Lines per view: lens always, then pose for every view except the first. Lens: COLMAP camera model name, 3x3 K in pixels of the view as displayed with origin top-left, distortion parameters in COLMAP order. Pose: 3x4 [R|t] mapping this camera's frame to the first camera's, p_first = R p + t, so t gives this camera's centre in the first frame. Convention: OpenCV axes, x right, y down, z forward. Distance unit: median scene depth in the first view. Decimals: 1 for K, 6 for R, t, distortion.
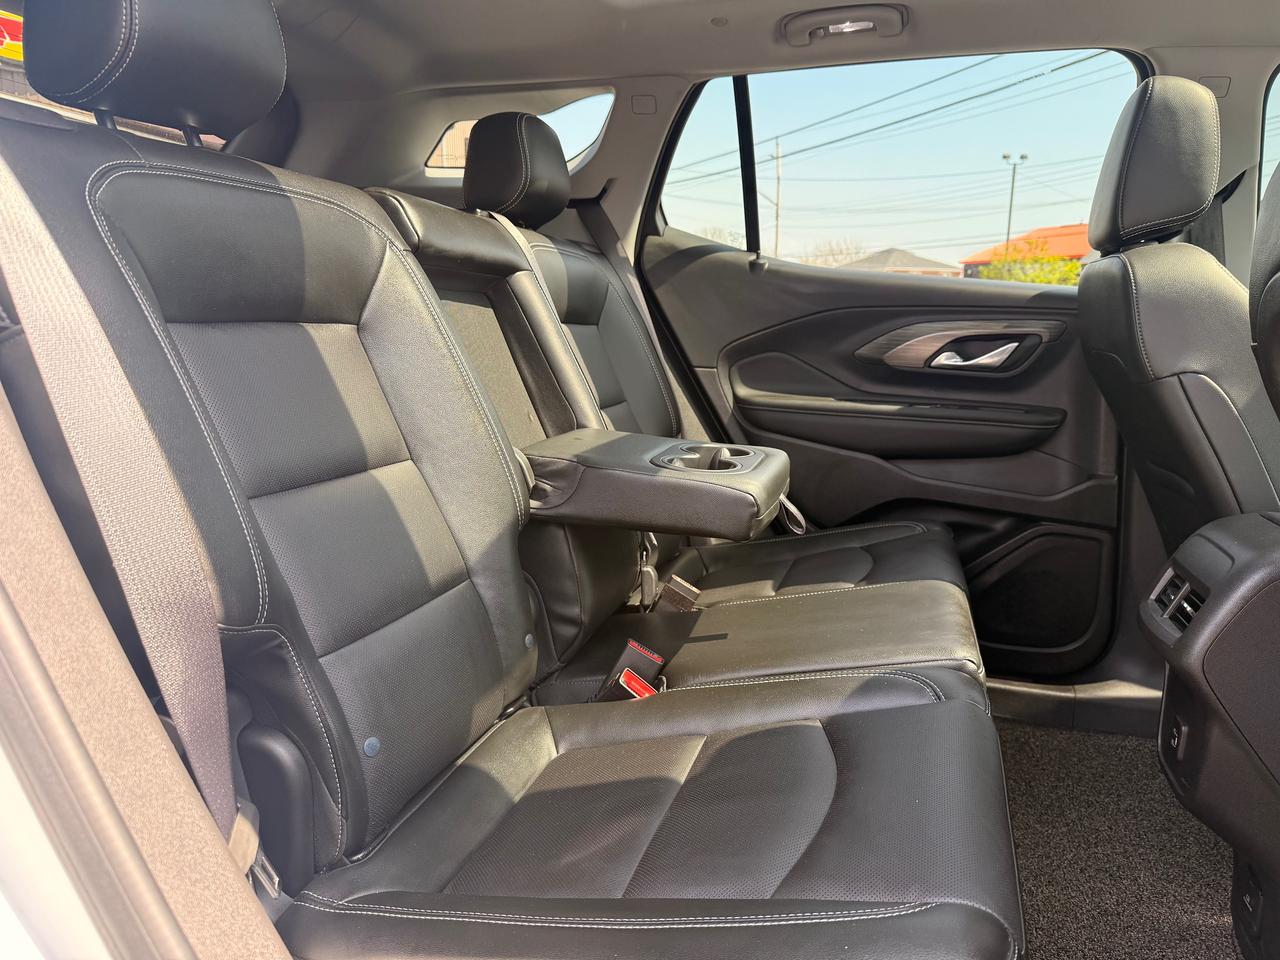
lens RADIAL K [[911.0, 0, 633.8], [0, 911.0, 459.4], [0, 0, 1]] dist [0.032979, -0.043803]
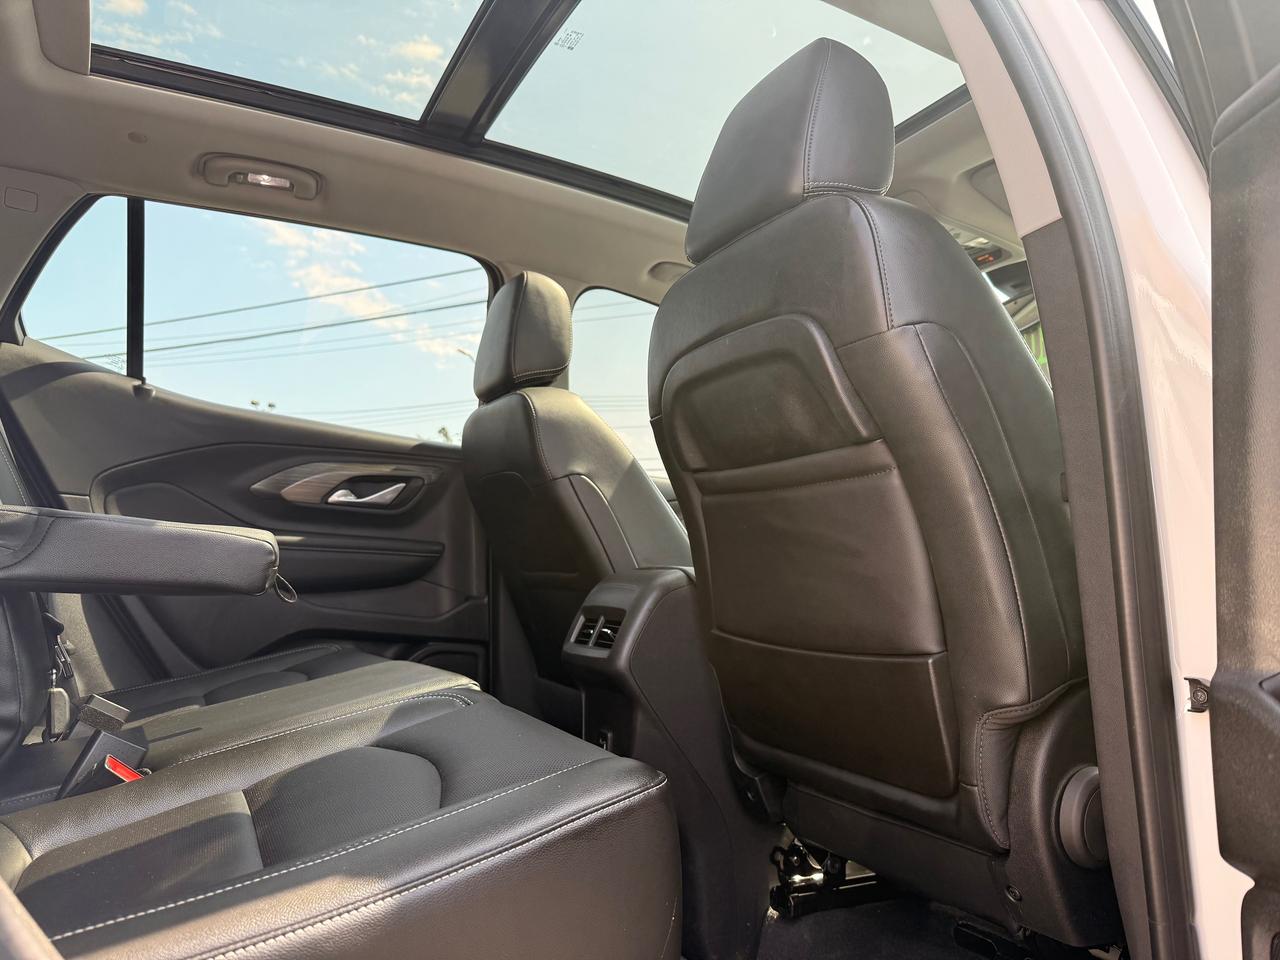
lens RADIAL K [[911.0, 0, 647.3], [0, 911.0, 473.6], [0, 0, 1]] dist [0.032979, -0.043803]
pose [[0.702622, 0.080702, 0.706972, -0.238322], [0.097296, 0.973320, -0.207803, 0.173796], [-0.704880, 0.214792, 0.676024, 0.021323]]
